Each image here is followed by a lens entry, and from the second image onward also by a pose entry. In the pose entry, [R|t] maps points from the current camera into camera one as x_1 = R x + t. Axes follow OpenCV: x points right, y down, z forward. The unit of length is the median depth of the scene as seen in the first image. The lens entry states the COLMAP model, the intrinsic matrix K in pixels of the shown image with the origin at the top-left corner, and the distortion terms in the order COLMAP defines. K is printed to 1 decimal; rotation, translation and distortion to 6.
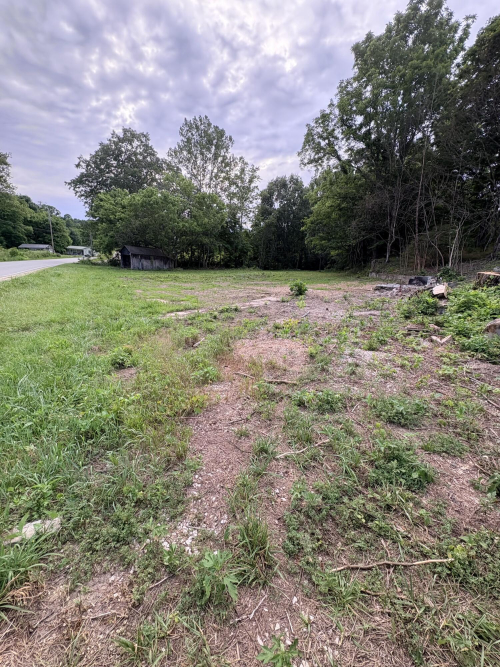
lens RADIAL K [[264.6, 0, 250.8], [0, 264.6, 333.2], [0, 0, 1]] dist [0.000043, -0.000180]
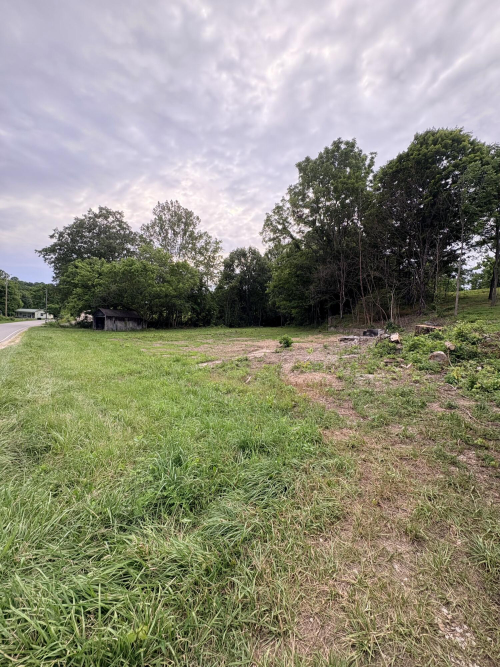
lens RADIAL K [[264.6, 0, 250.8], [0, 264.6, 333.6], [0, 0, 1]] dist [0.000043, -0.000180]
pose [[0.987072, -0.032782, 0.156891, -0.074265], [0.064920, 0.976742, -0.204353, 0.015260], [-0.146543, 0.211896, 0.966243, -0.074583]]
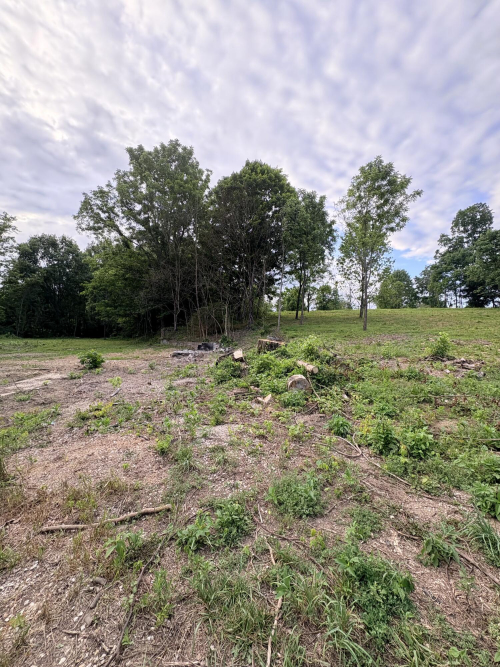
lens RADIAL K [[264.6, 0, 250.2], [0, 264.6, 332.6], [0, 0, 1]] dist [0.000043, -0.000180]
pose [[0.723320, 0.007282, 0.690474, -0.014766], [0.164940, 0.969177, -0.183007, -0.008481], [-0.670524, 0.246259, 0.699824, 0.029331]]
